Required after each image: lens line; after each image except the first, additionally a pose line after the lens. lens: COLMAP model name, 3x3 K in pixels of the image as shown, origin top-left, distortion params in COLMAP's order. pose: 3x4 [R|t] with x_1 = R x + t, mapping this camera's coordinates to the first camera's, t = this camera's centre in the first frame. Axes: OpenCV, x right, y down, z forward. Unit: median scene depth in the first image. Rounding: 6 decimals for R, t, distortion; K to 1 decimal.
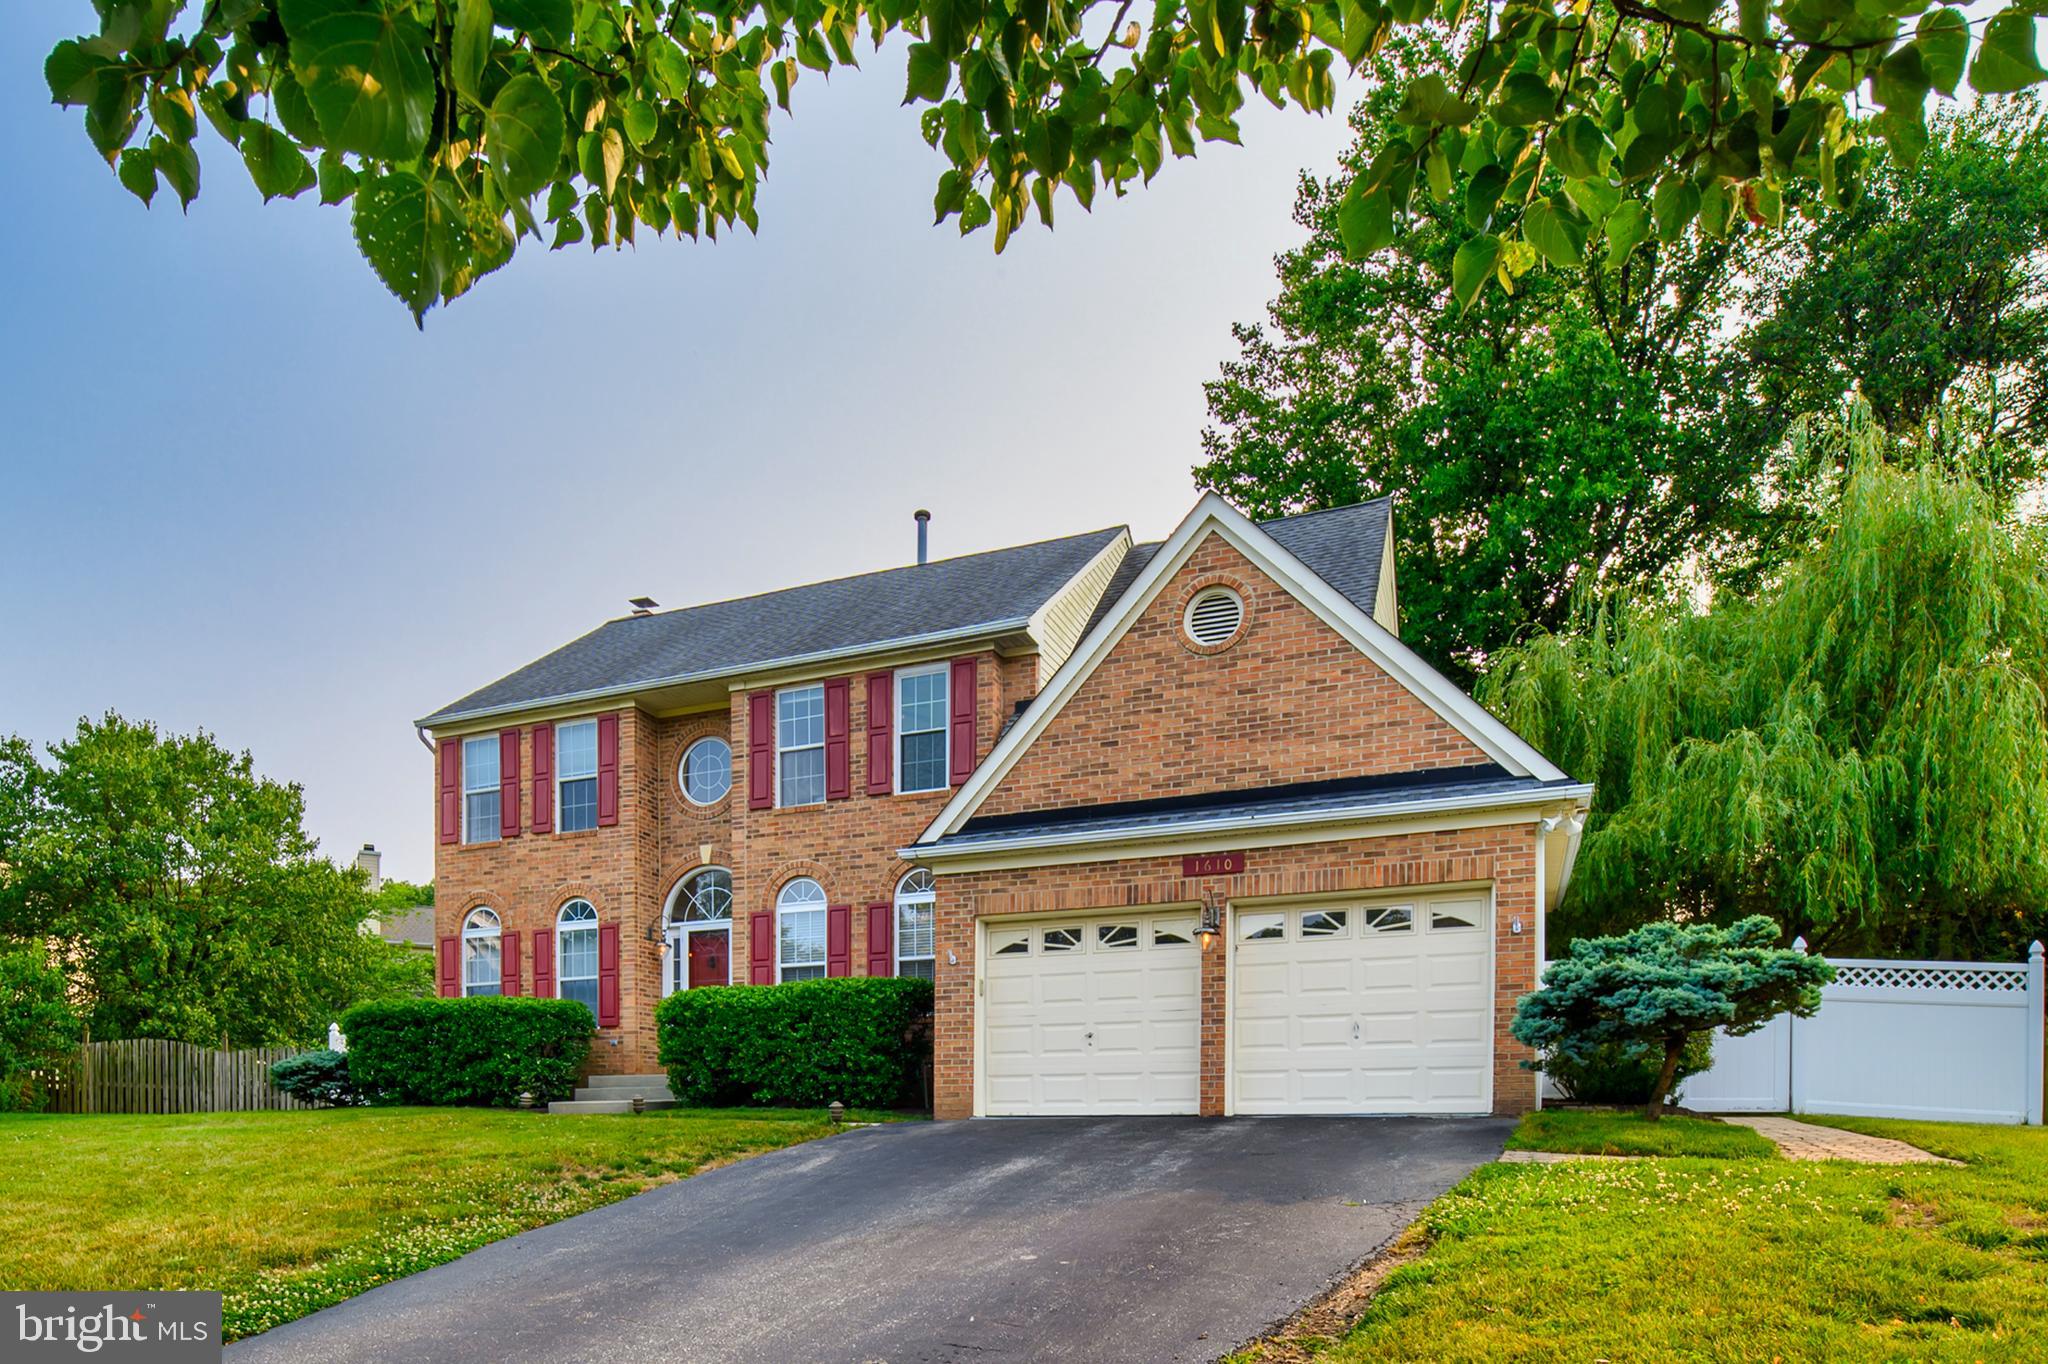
lens RADIAL K [[1126.1, 0, 1024.0], [0, 1126.1, 682.0], [0, 0, 1]] dist [-0.037130, -0.001341]
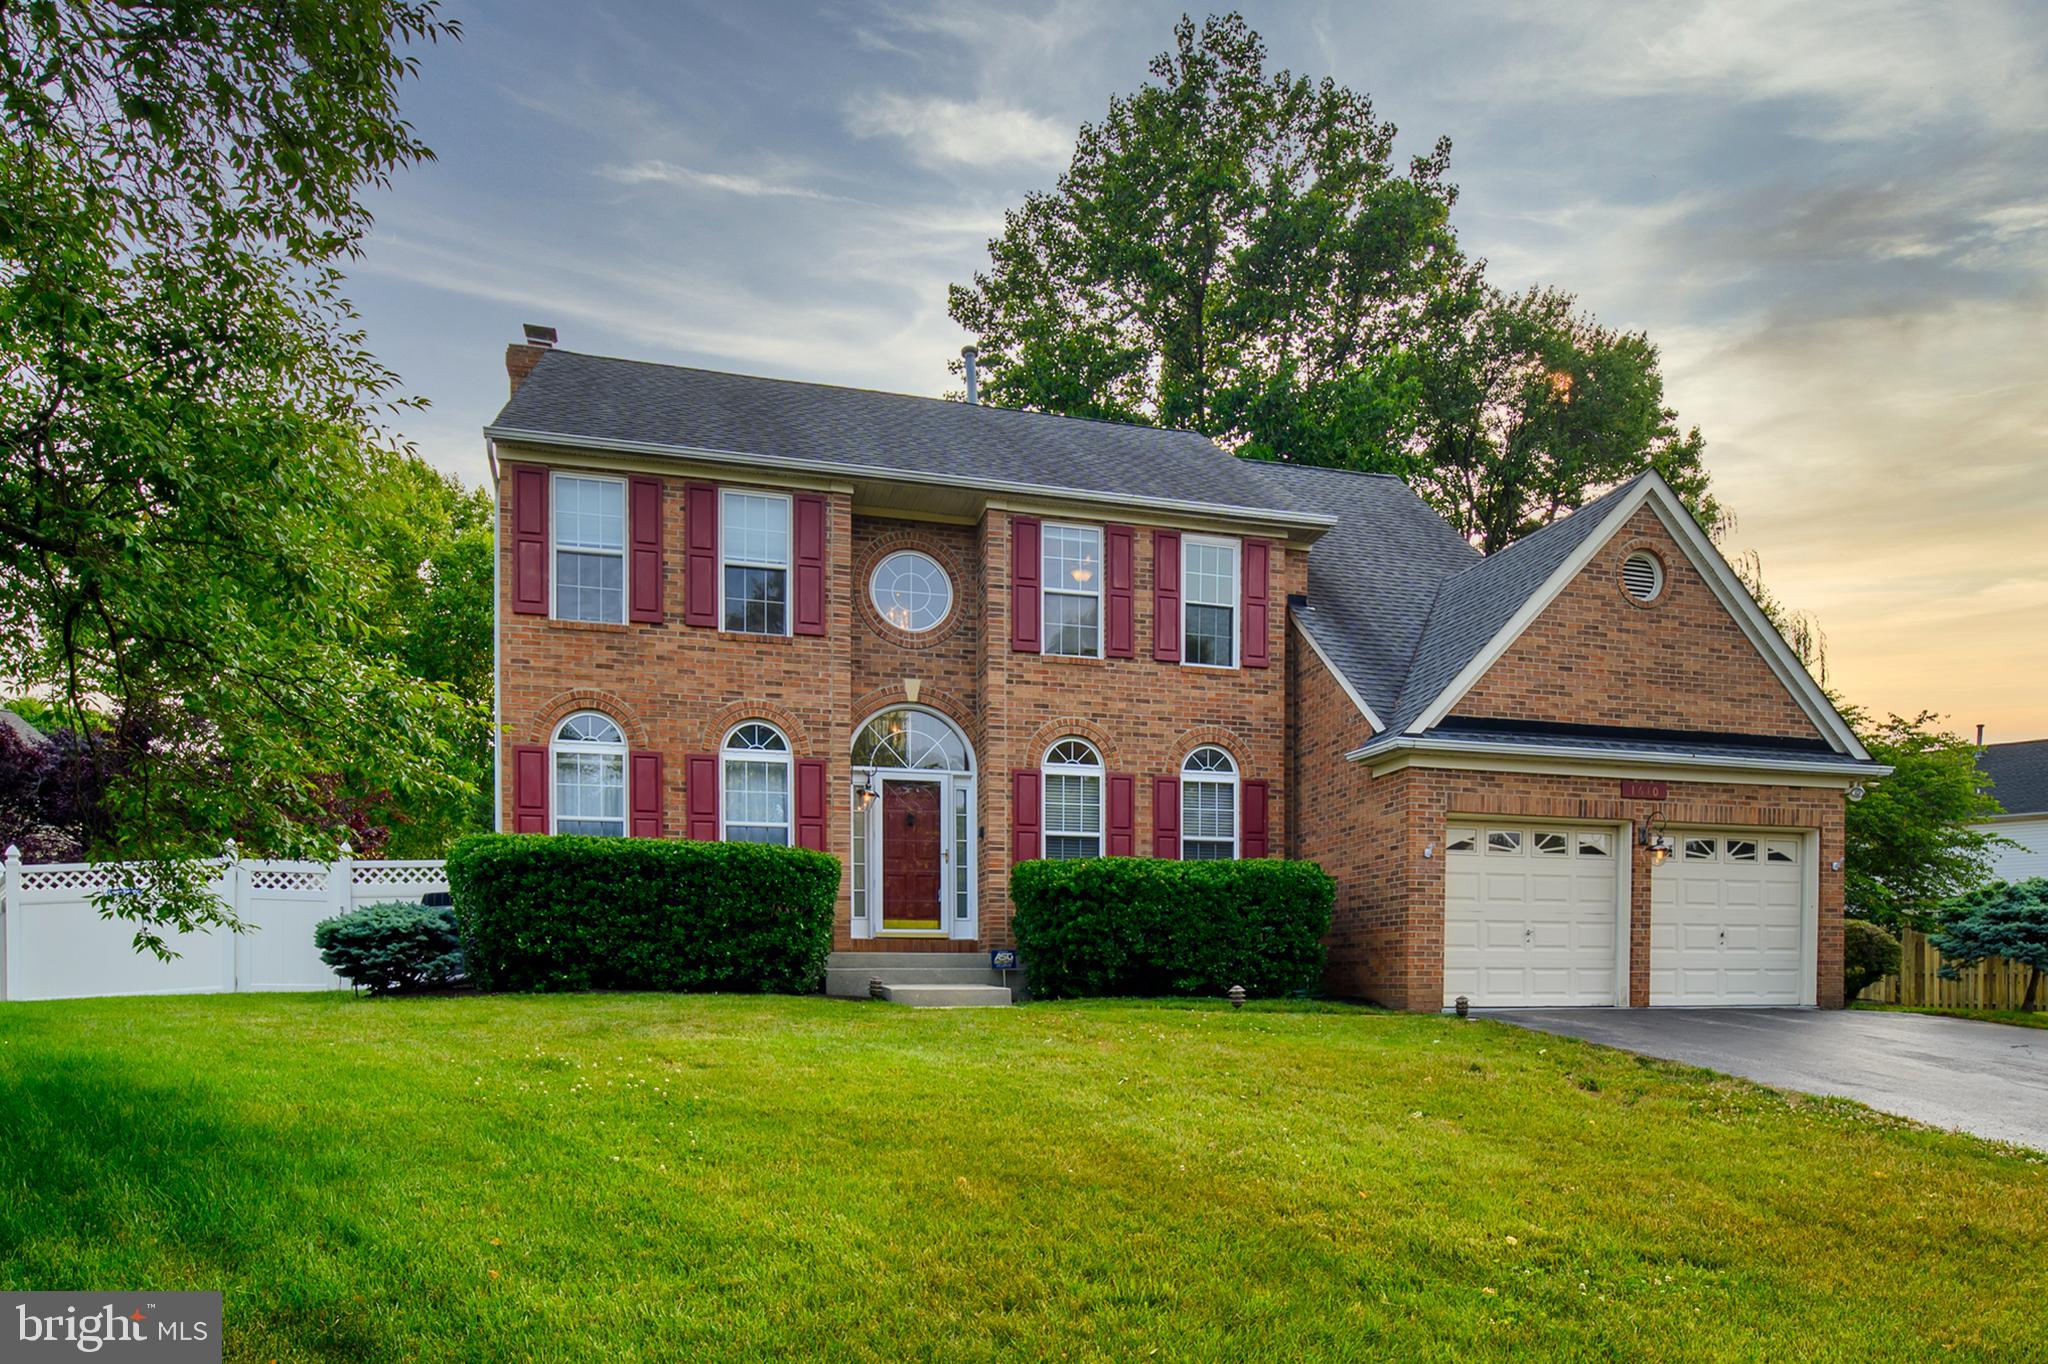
lens RADIAL K [[1108.4, 0, 1016.8], [0, 1108.4, 599.5], [0, 0, 1]] dist [0.002748, -0.058327]
pose [[0.825670, 0.200132, 0.527462, -0.745803], [-0.214641, 0.976088, -0.034361, 0.111159], [-0.521726, -0.084844, 0.848883, 0.295648]]
